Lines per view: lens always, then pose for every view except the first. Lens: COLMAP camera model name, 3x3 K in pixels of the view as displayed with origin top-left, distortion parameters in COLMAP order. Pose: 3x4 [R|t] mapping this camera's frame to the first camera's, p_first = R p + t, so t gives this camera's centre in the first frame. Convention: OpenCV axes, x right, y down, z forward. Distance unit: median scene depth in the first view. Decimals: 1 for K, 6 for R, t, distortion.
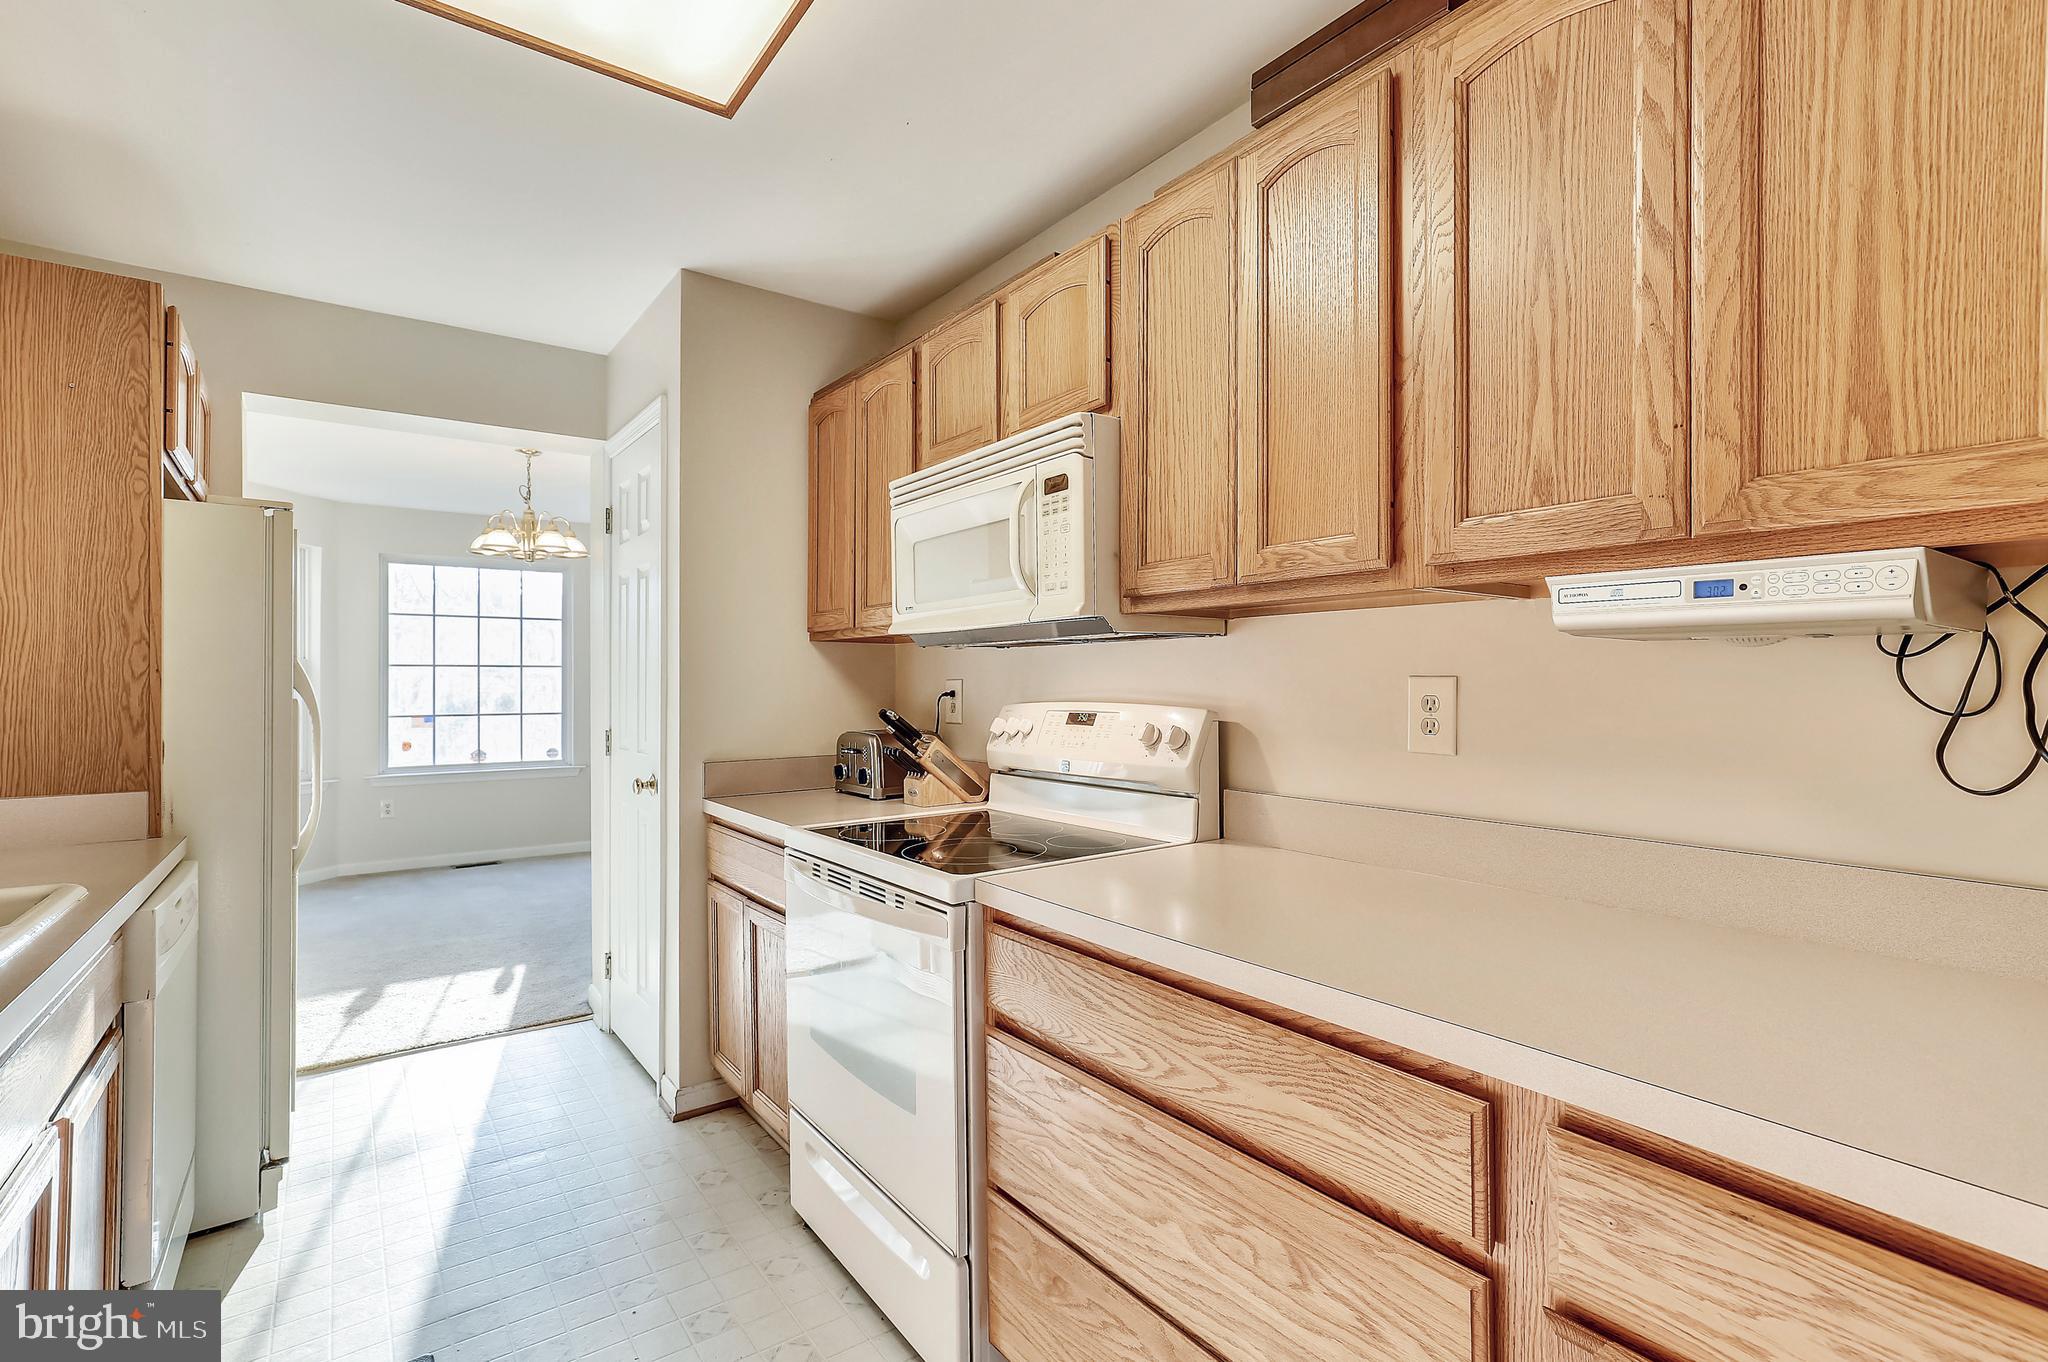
lens RADIAL K [[903.1, 0, 1024.0], [0, 903.1, 681.0], [0, 0, 1]] dist [0.002728, 0.000413]
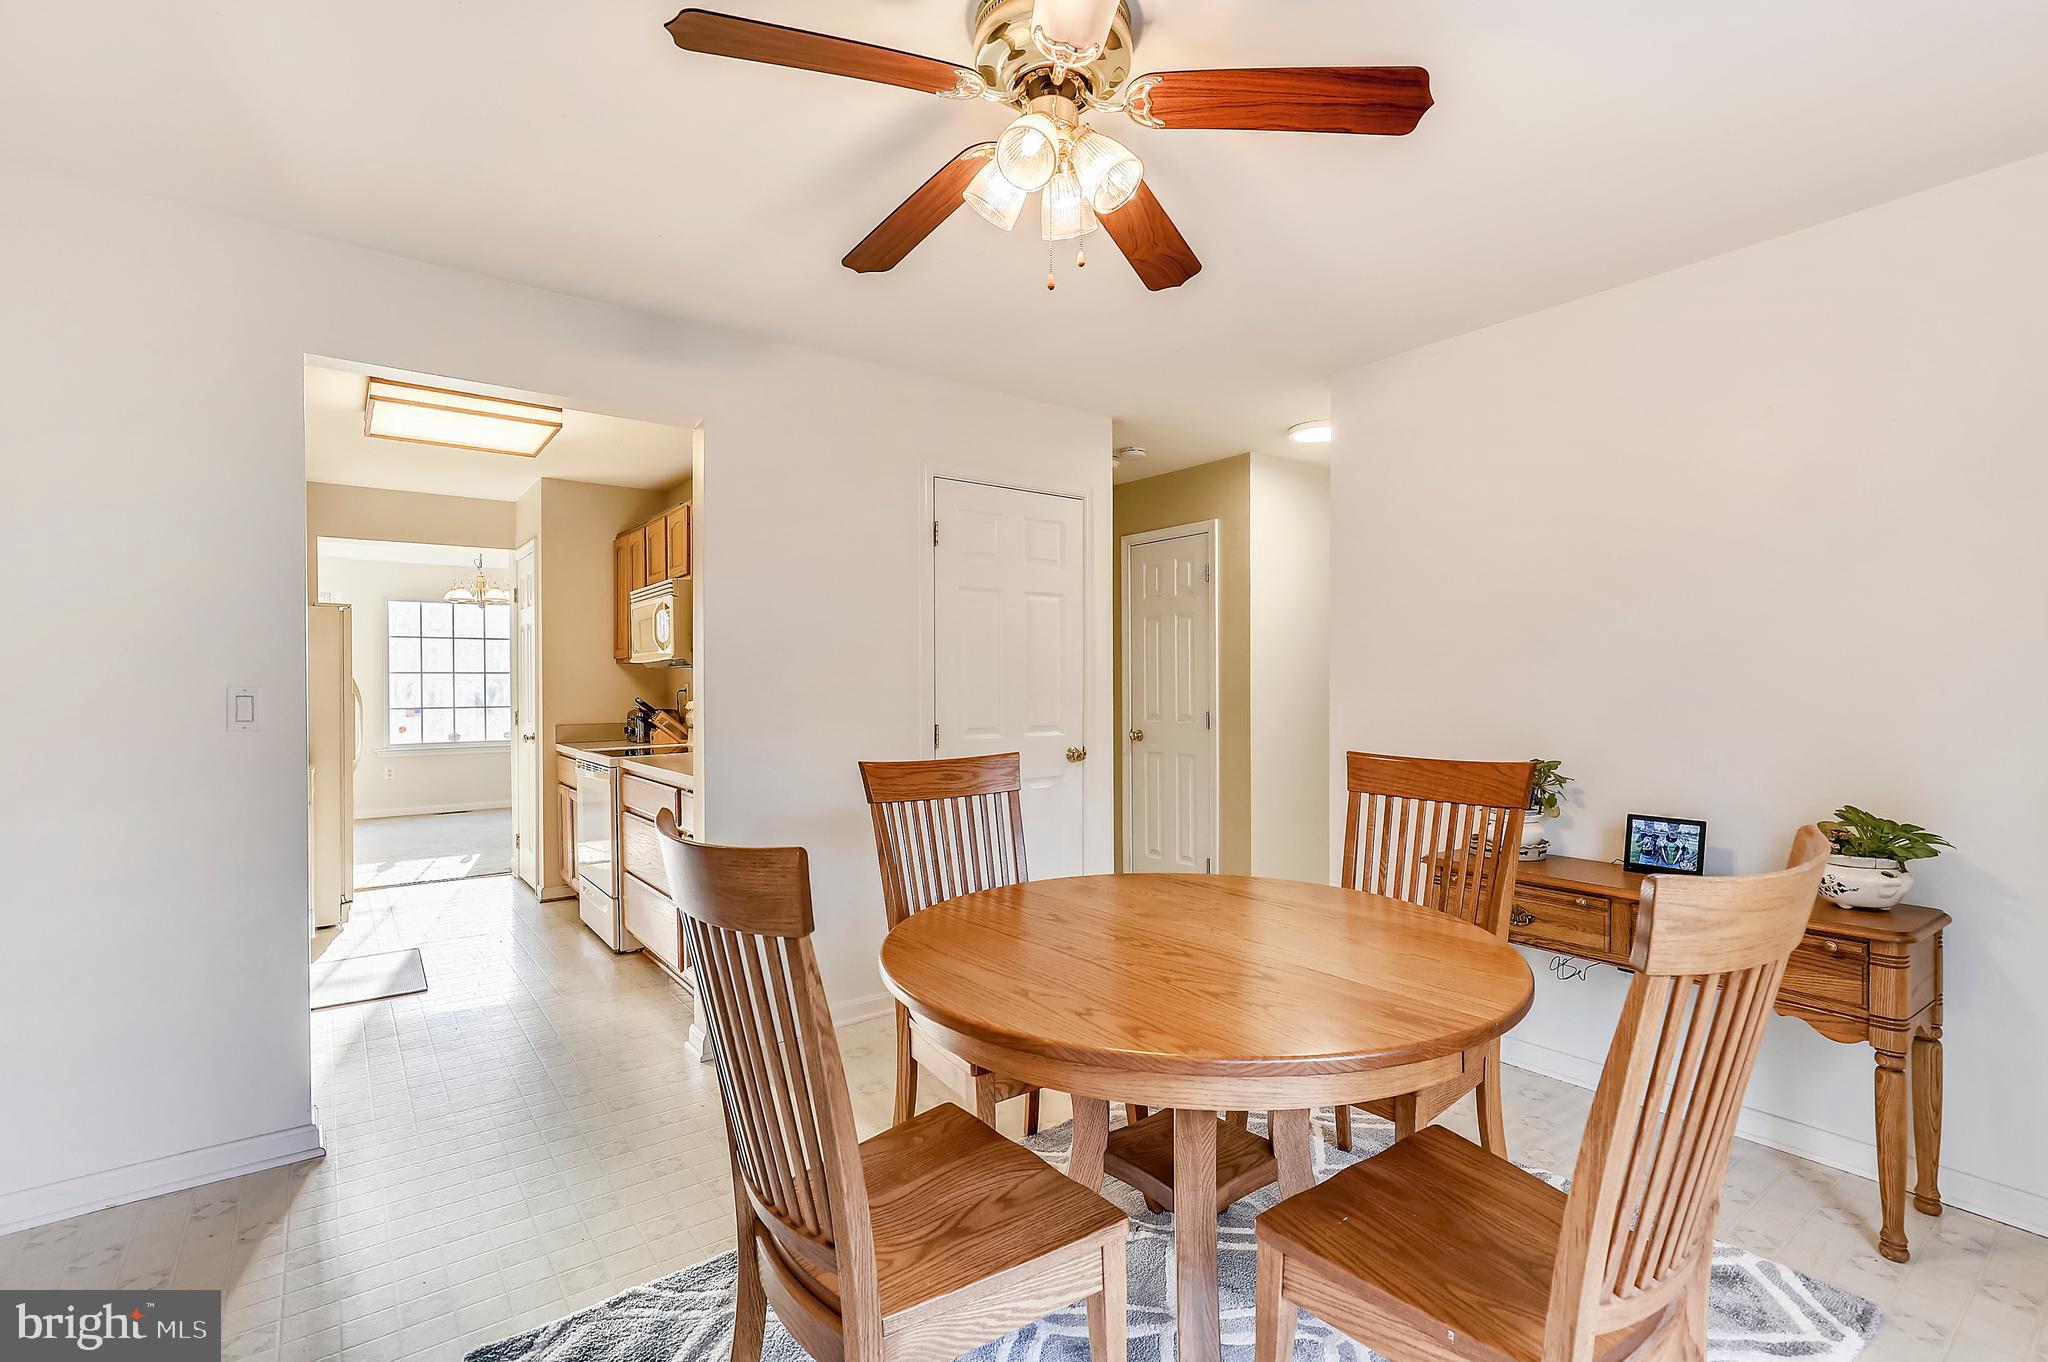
lens RADIAL K [[910.2, 0, 1041.4], [0, 910.2, 691.0], [0, 0, 1]] dist [0.000391, -0.000222]
pose [[0.999872, -0.003038, 0.015737, 0.648546], [0.002871, 0.999939, 0.010643, -0.003297], [-0.015768, -0.010596, 0.999820, -0.967017]]
